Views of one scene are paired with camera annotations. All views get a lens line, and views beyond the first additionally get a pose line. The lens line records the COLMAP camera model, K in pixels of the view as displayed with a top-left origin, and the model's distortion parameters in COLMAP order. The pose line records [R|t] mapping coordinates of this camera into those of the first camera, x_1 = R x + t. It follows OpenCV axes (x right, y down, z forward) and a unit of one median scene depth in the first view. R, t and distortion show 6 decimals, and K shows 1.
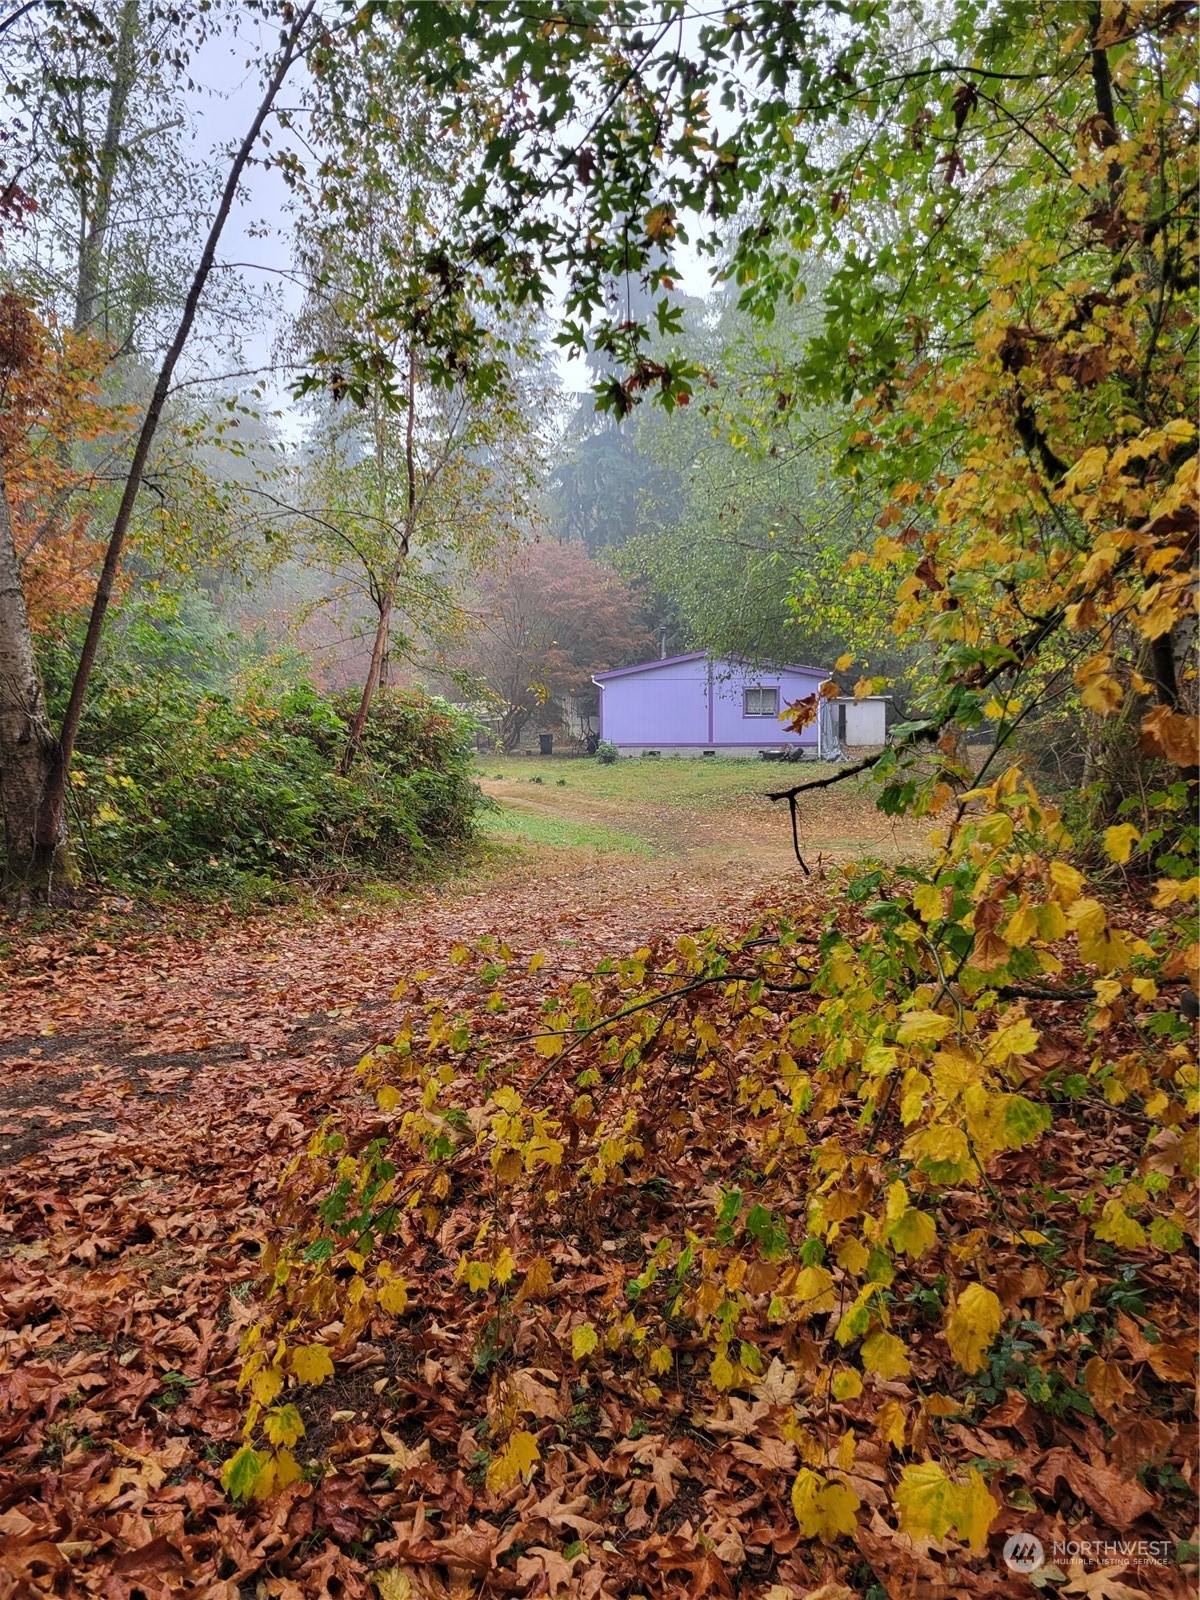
lens RADIAL K [[1209.0, 0, 597.9], [0, 1209.0, 798.4], [0, 0, 1]] dist [0.050258, 0.000661]
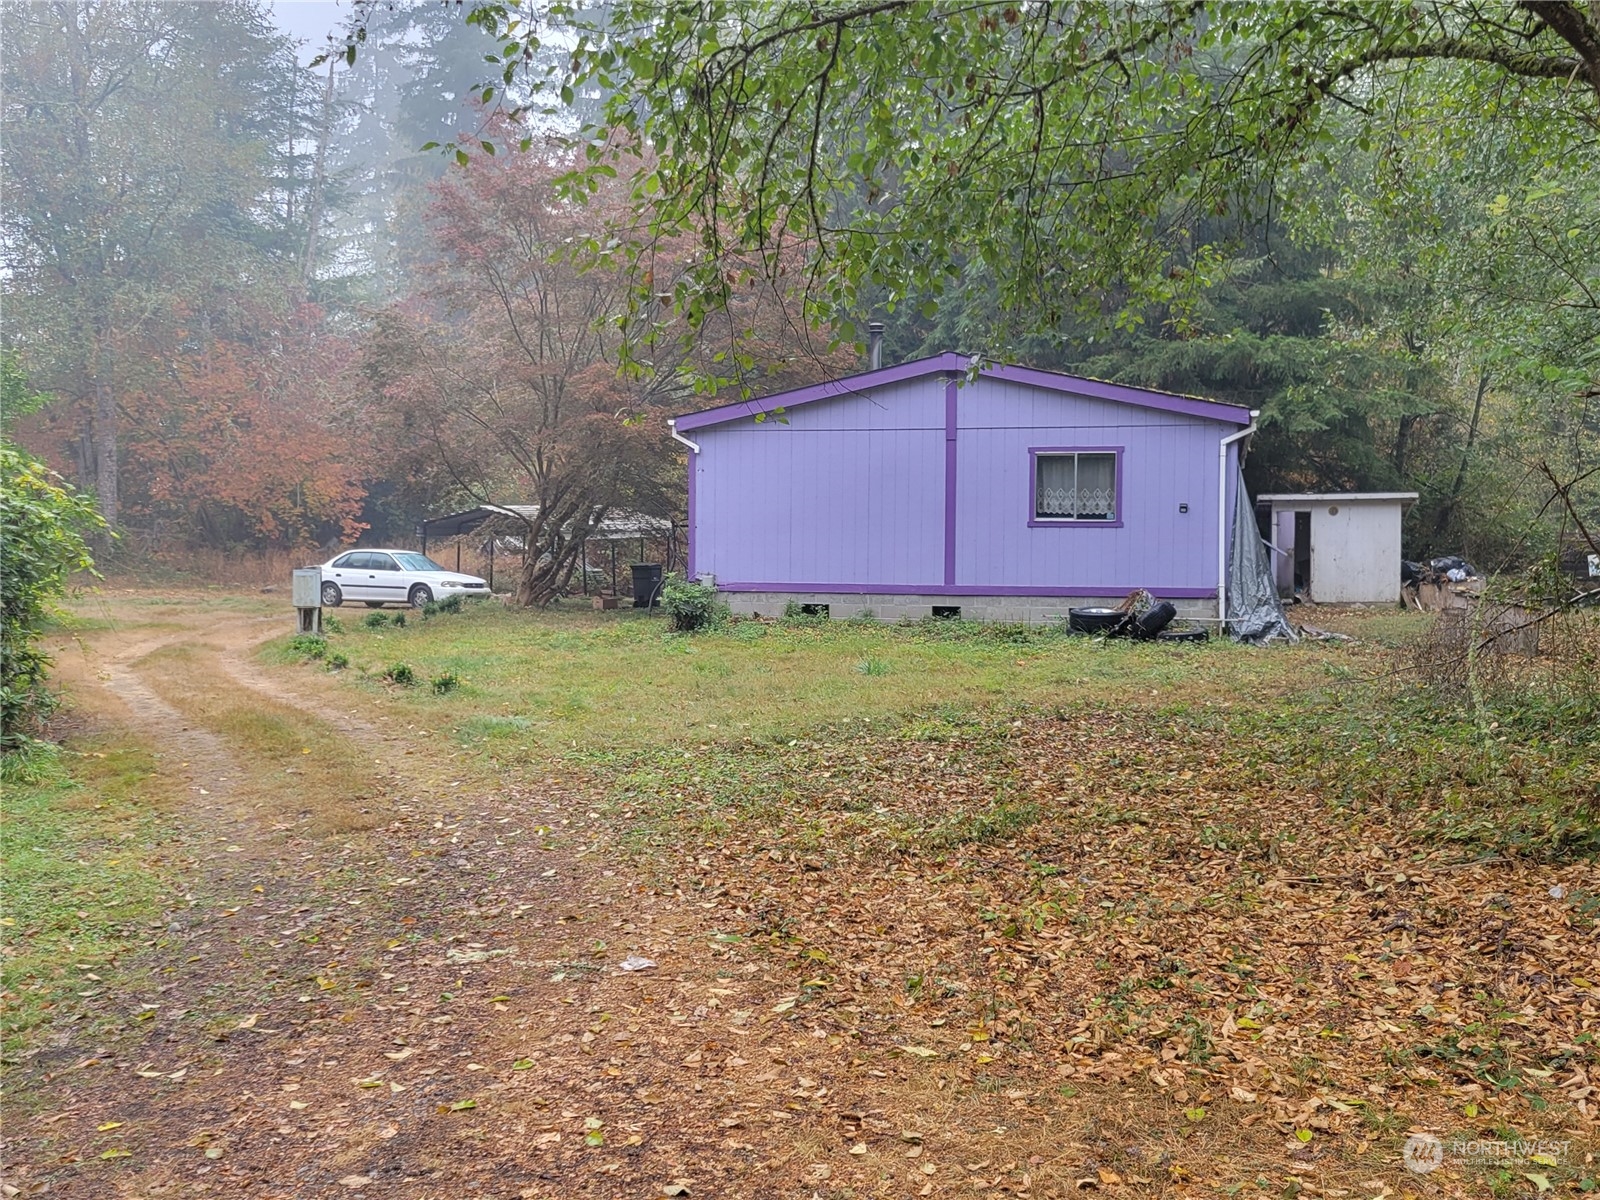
lens RADIAL K [[1209.0, 0, 803.9], [0, 1209.0, 602.4], [0, 0, 1]] dist [0.050258, 0.000661]
pose [[0.977640, 0.018300, -0.209488, 0.132446], [-0.026977, 0.998889, -0.038639, -0.023426], [0.208548, 0.043426, 0.977048, 0.590829]]
